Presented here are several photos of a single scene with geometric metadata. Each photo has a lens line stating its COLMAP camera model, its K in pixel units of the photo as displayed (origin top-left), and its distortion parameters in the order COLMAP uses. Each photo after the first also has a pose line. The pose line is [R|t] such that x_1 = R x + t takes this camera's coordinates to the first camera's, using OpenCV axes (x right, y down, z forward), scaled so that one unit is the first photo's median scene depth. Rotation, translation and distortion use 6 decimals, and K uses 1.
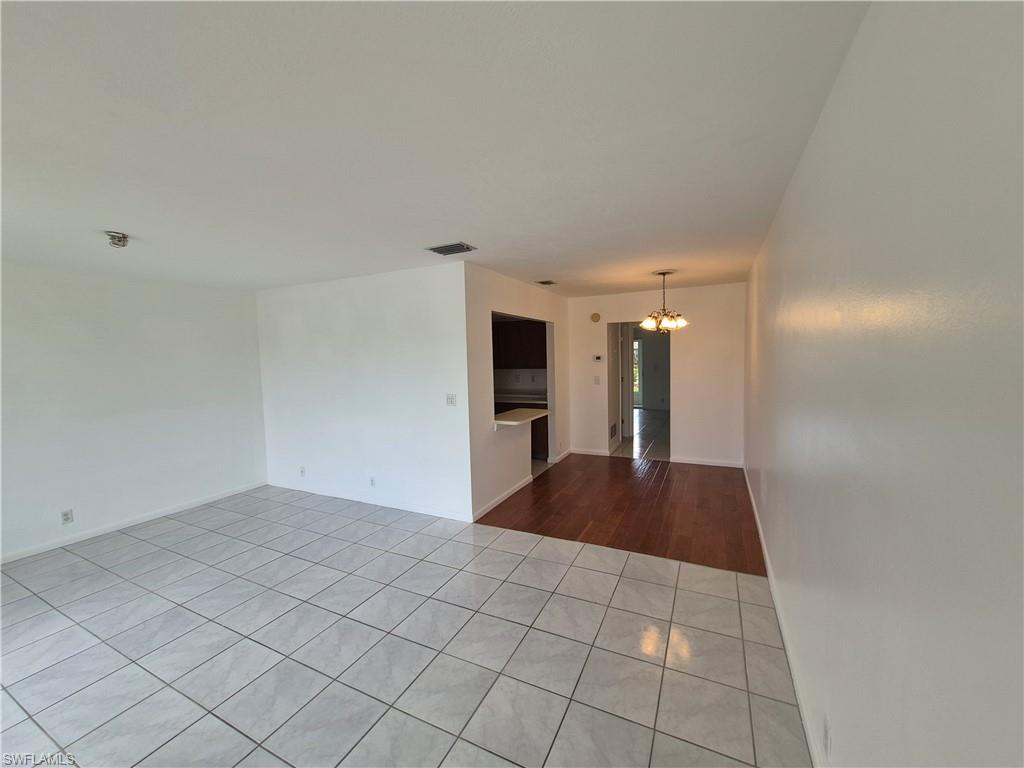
lens RADIAL K [[399.6, 0, 521.1], [0, 399.6, 376.6], [0, 0, 1]] dist [0.003675, 0.000351]
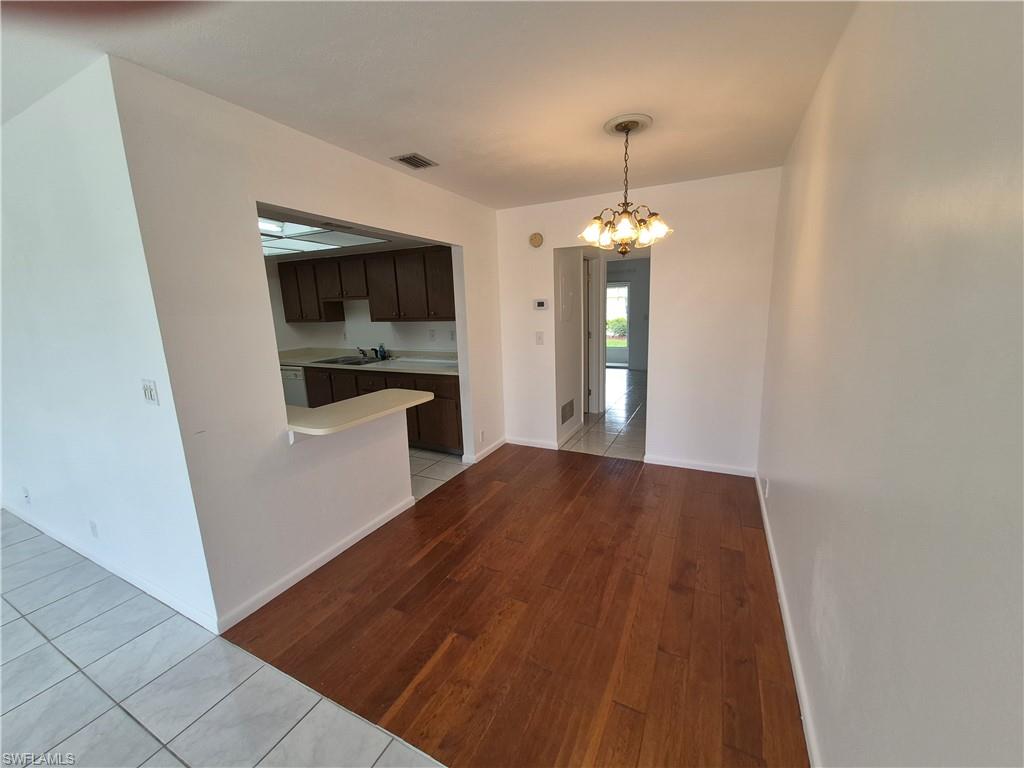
lens RADIAL K [[399.6, 0, 521.1], [0, 399.6, 376.6], [0, 0, 1]] dist [0.003675, 0.000351]
pose [[0.999900, 0.011313, -0.008451, 0.172311], [-0.010062, 0.990710, 0.135617, -0.018135], [0.009906, -0.135519, 0.990725, 0.360674]]
